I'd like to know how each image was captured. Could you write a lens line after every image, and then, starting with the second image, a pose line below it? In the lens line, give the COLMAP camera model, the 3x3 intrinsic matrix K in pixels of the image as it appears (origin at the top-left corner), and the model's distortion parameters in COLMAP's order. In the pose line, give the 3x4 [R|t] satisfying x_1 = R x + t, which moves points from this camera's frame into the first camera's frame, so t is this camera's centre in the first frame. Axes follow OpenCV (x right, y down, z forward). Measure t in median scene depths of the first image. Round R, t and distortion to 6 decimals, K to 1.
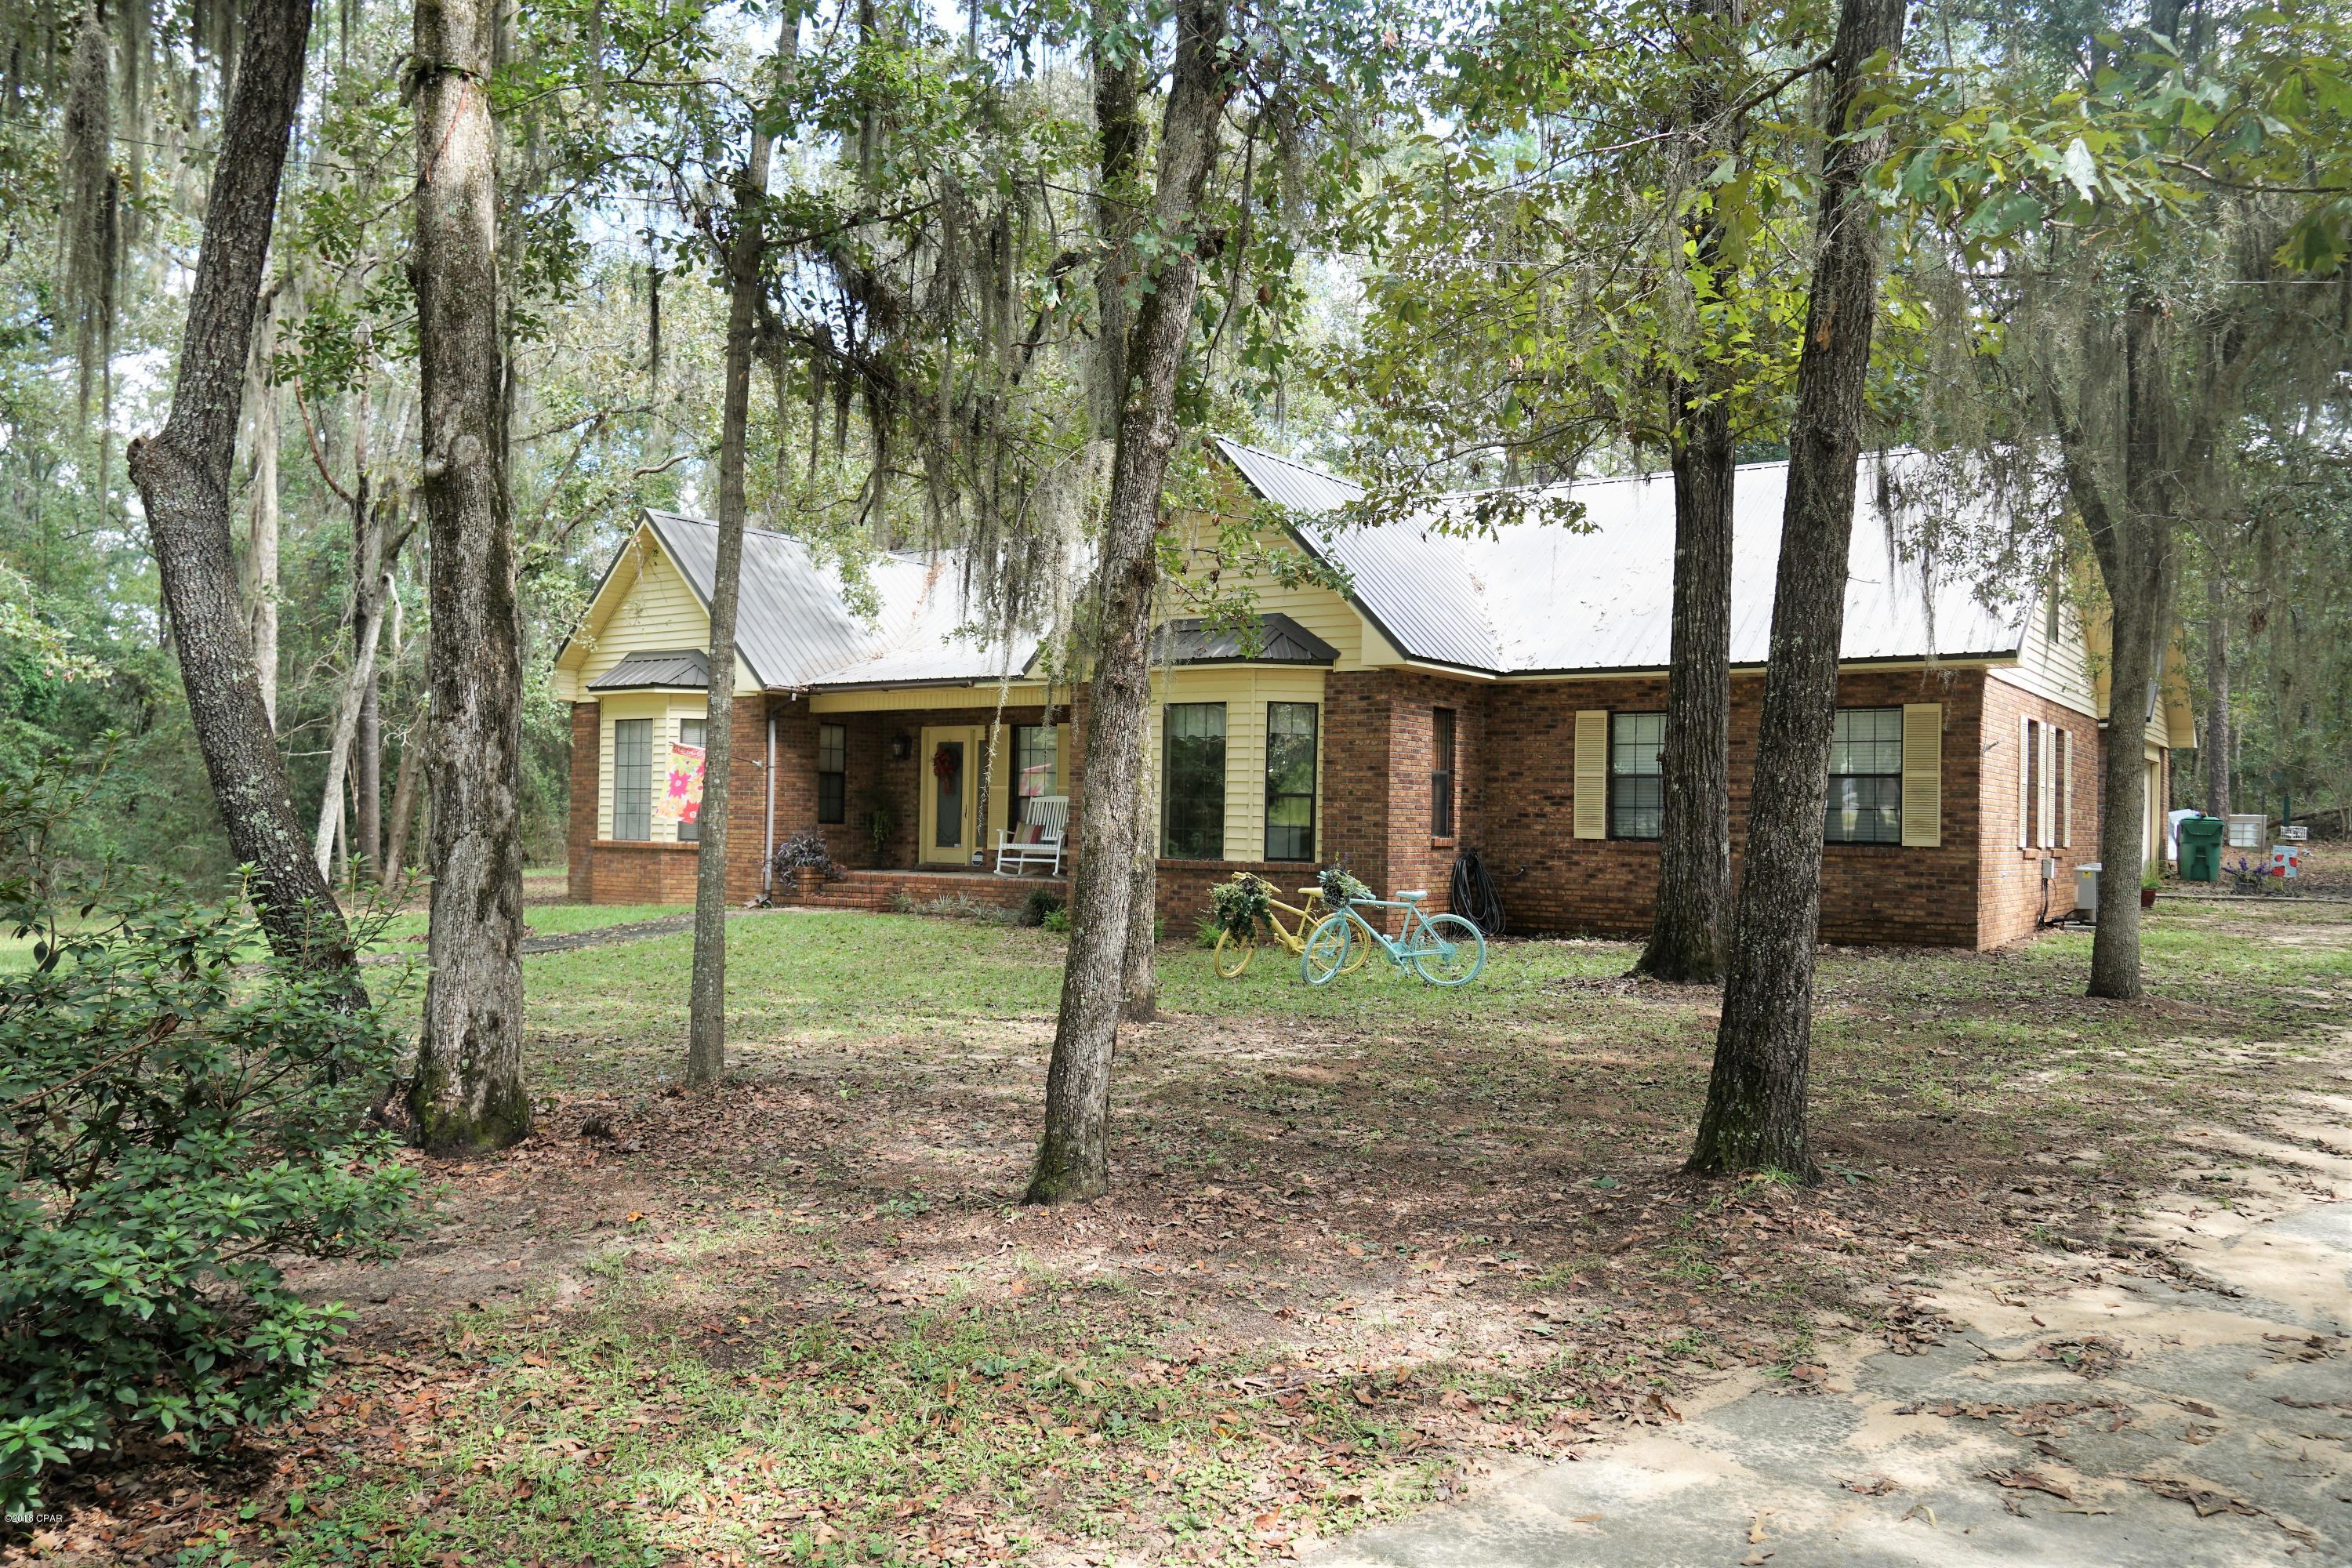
lens RADIAL K [[1845.5, 0, 1169.9], [0, 1845.5, 805.4], [0, 0, 1]] dist [-0.037932, 0.065671]
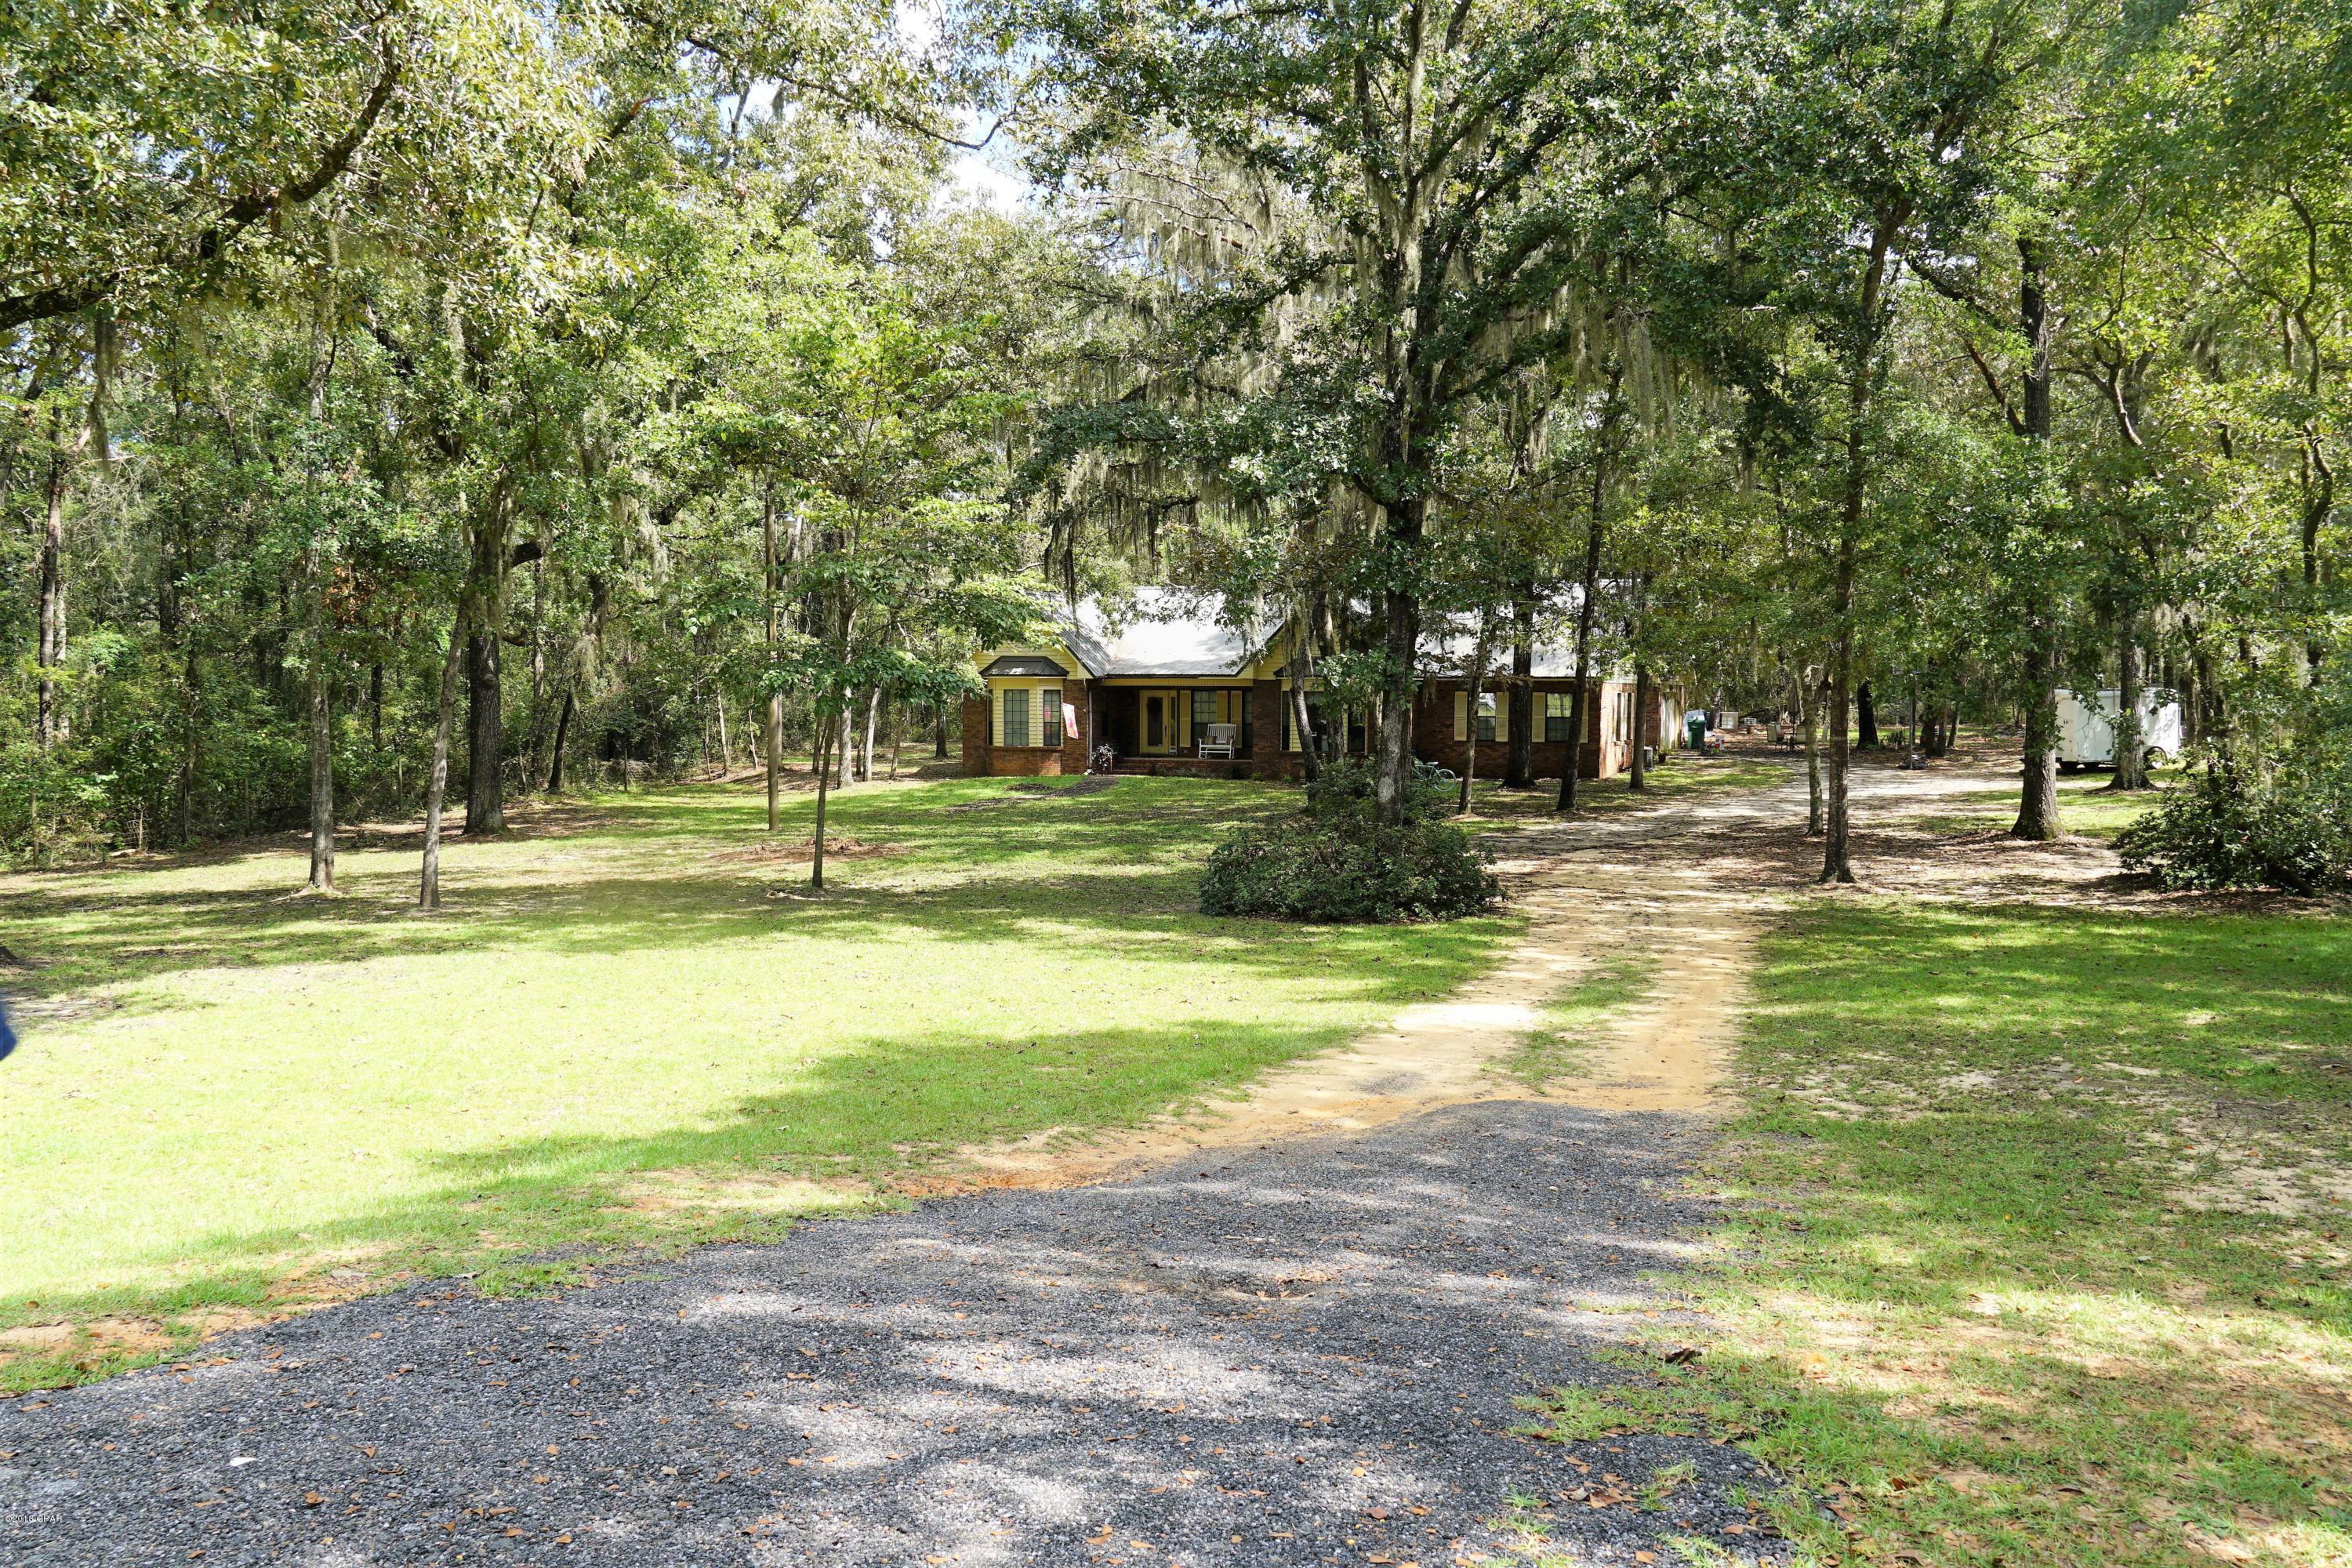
lens RADIAL K [[1918.1, 0, 1172.8], [0, 1918.1, 796.5], [0, 0, 1]] dist [-0.066151, 0.100110]
pose [[0.978067, -0.021852, 0.207142, -0.763938], [0.007336, 0.997479, 0.070589, -0.103626], [-0.208163, -0.067521, 0.975761, -1.628726]]
